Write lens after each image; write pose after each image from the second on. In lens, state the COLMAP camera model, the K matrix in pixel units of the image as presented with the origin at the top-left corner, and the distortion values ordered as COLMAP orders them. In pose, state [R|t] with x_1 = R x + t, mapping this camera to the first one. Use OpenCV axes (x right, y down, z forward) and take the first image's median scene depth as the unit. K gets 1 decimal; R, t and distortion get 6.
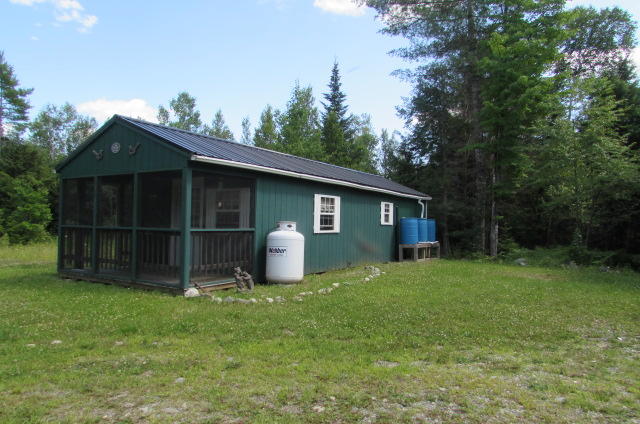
lens RADIAL K [[461.4, 0, 321.8], [0, 461.4, 210.5], [0, 0, 1]] dist [-0.014530, -0.003289]
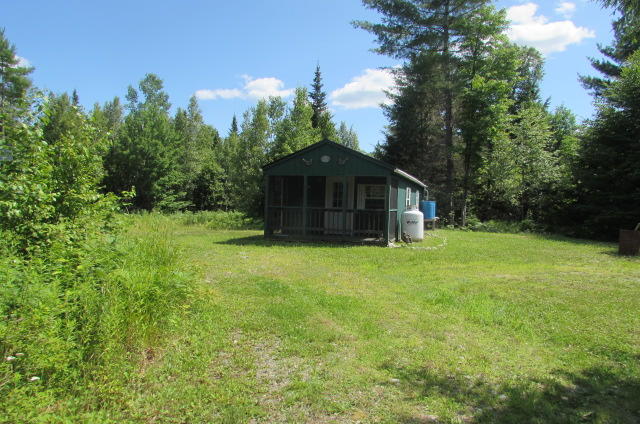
lens RADIAL K [[461.4, 0, 317.8], [0, 461.4, 213.9], [0, 0, 1]] dist [-0.014530, -0.003289]
pose [[0.970097, 0.004950, 0.242666, -0.259920], [-0.019872, 0.998055, 0.059082, -0.011544], [-0.241901, -0.062138, 0.968309, -0.174632]]
